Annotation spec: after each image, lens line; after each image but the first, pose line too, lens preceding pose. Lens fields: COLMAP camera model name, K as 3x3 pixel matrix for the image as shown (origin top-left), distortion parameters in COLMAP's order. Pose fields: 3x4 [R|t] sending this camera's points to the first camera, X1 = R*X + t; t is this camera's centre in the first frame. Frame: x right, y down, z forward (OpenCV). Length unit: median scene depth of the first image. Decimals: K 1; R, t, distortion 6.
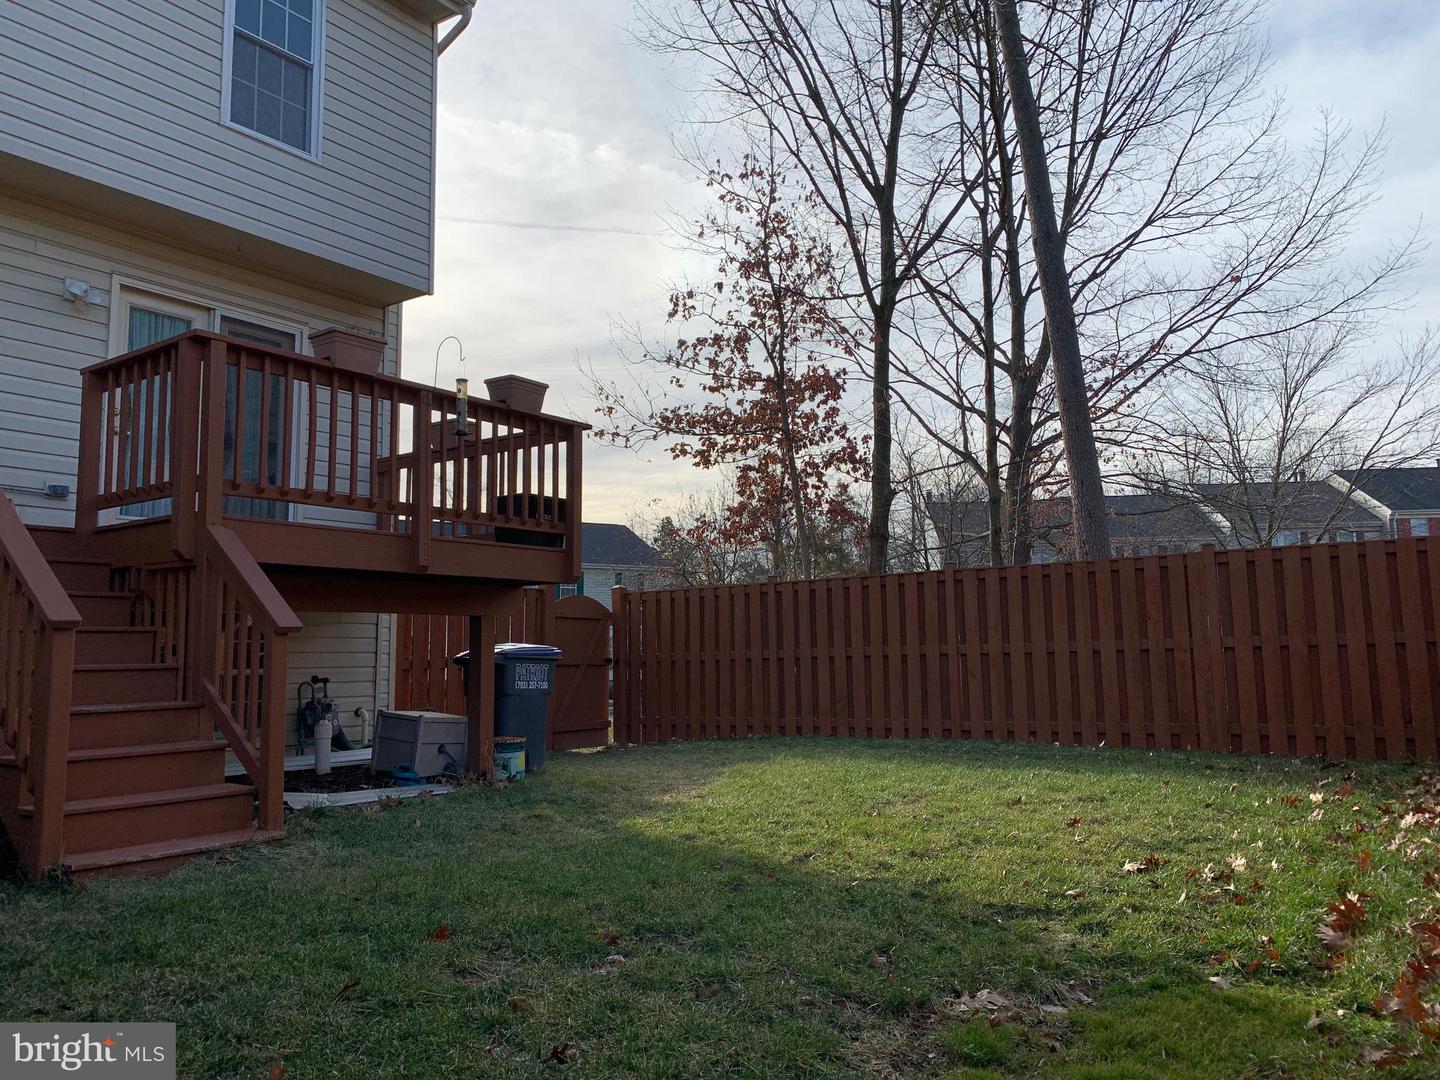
lens RADIAL K [[1076.0, 0, 720.0], [0, 1076.0, 540.0], [0, 0, 1]] dist [0.049008, -0.003612]
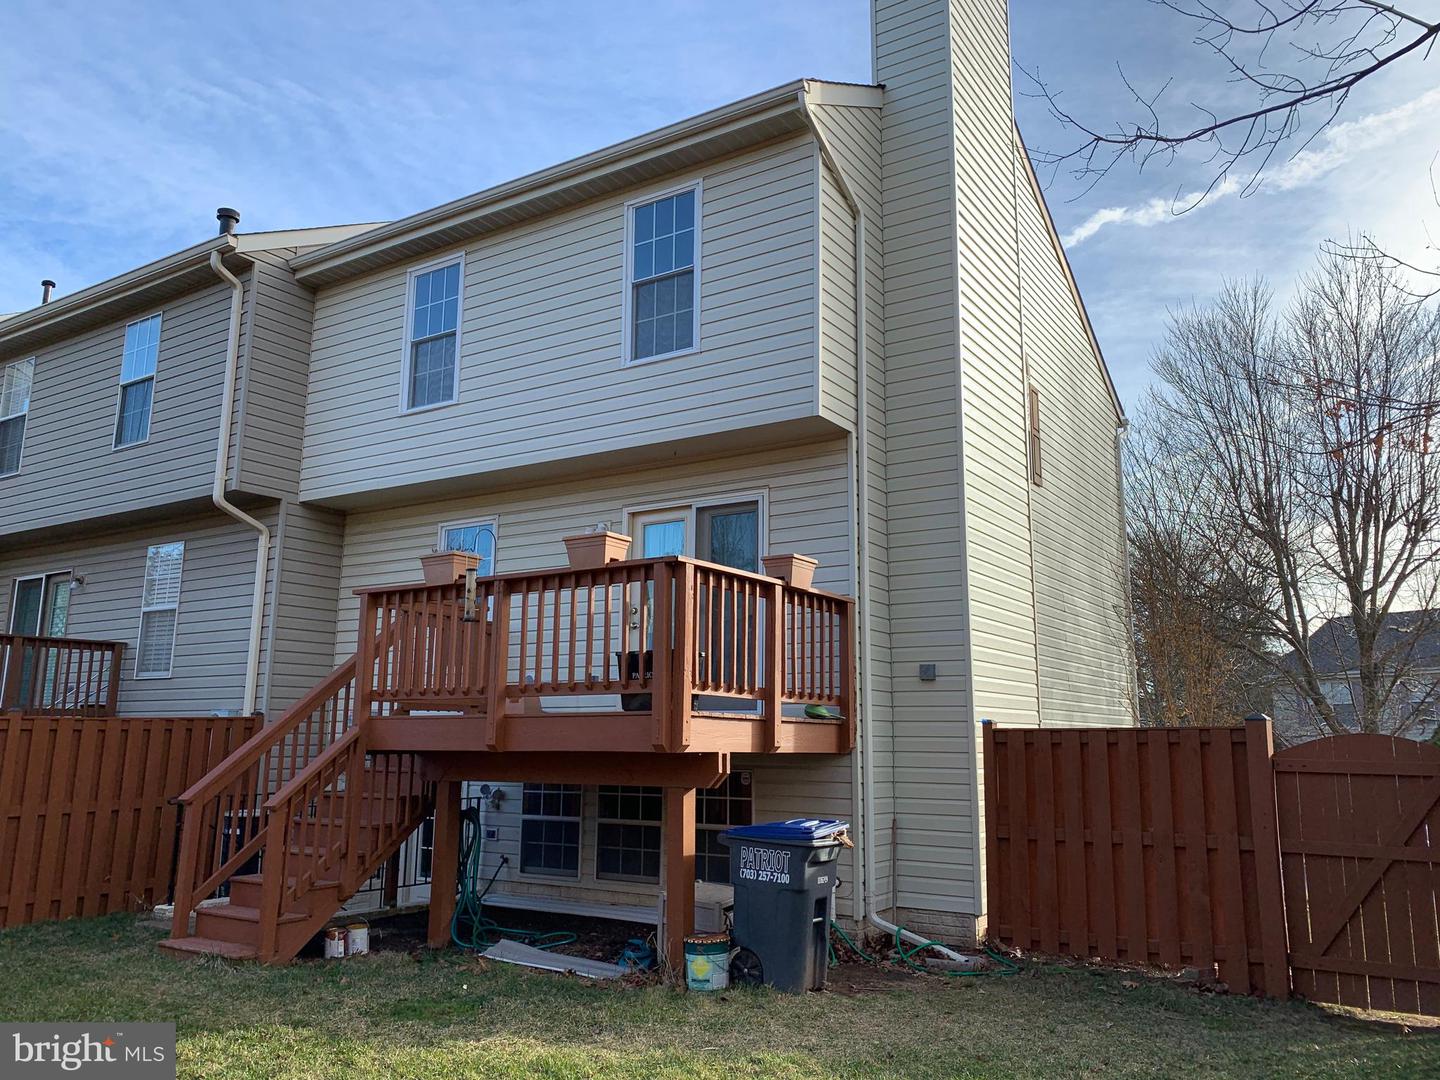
lens RADIAL K [[1076.0, 0, 720.0], [0, 1076.0, 540.0], [0, 0, 1]] dist [0.049008, -0.003612]
pose [[0.061165, -0.141558, -0.988039, 0.701434], [0.098701, 0.985898, -0.135141, -0.021379], [0.993236, -0.089255, 0.074274, 1.000549]]
